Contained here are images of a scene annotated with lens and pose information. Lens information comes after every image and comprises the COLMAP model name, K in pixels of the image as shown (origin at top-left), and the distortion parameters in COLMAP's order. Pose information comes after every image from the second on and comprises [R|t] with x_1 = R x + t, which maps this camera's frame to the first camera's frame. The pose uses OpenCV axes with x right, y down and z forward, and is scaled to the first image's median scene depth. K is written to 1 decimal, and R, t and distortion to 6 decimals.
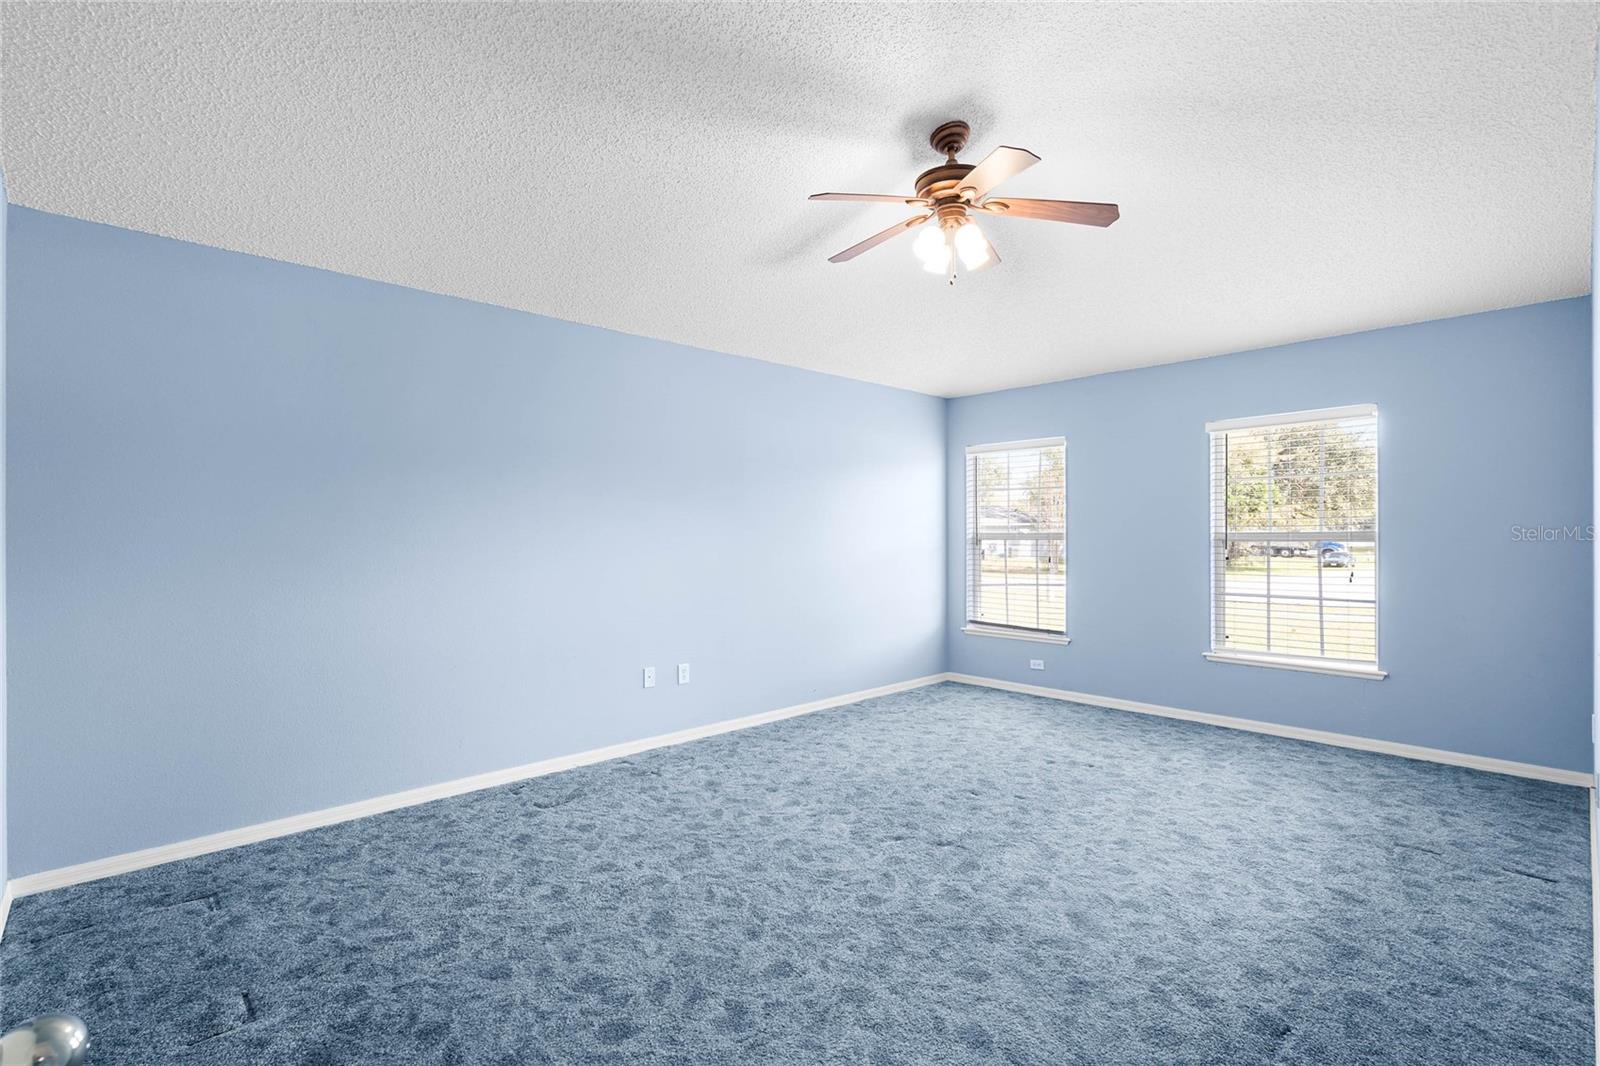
lens RADIAL K [[736.8, 0, 802.9], [0, 736.8, 547.1], [0, 0, 1]] dist [-0.004569, 0.001083]
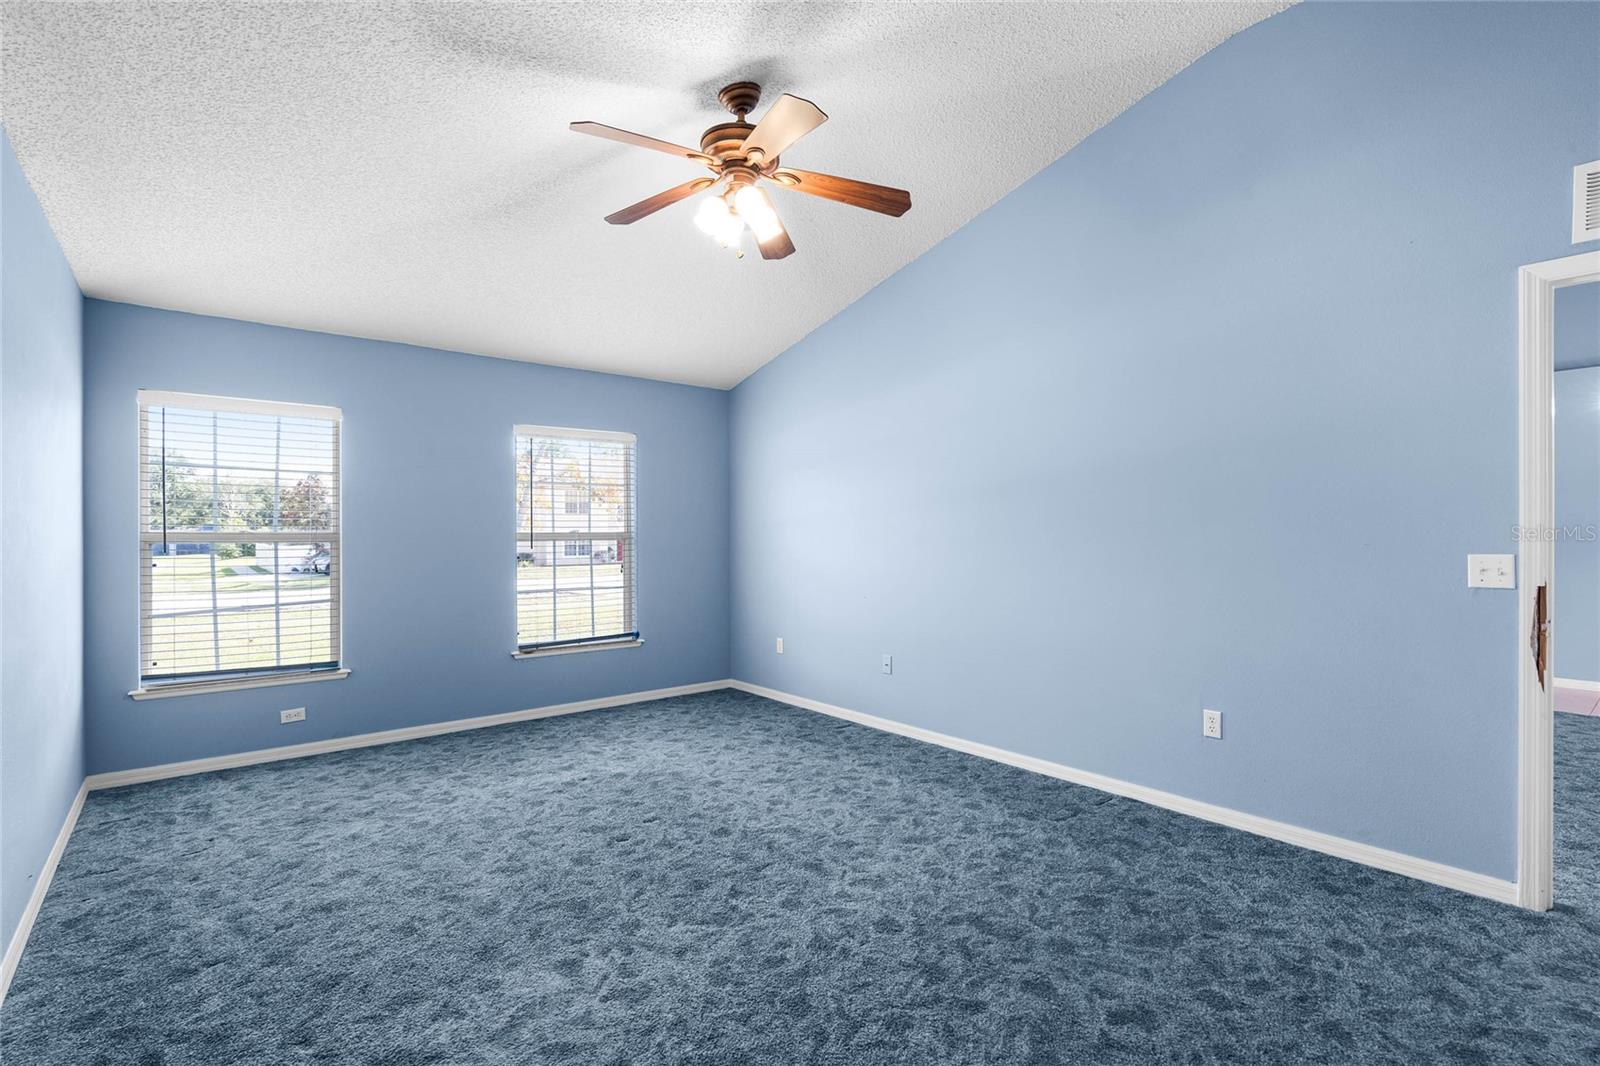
lens RADIAL K [[736.8, 0, 805.7], [0, 736.8, 533.0], [0, 0, 1]] dist [-0.004569, 0.001083]
pose [[0.070535, 0.005659, 0.997493, -0.581962], [0.019454, 0.999786, -0.007048, -0.005922], [-0.997320, 0.019903, 0.070409, 0.710803]]
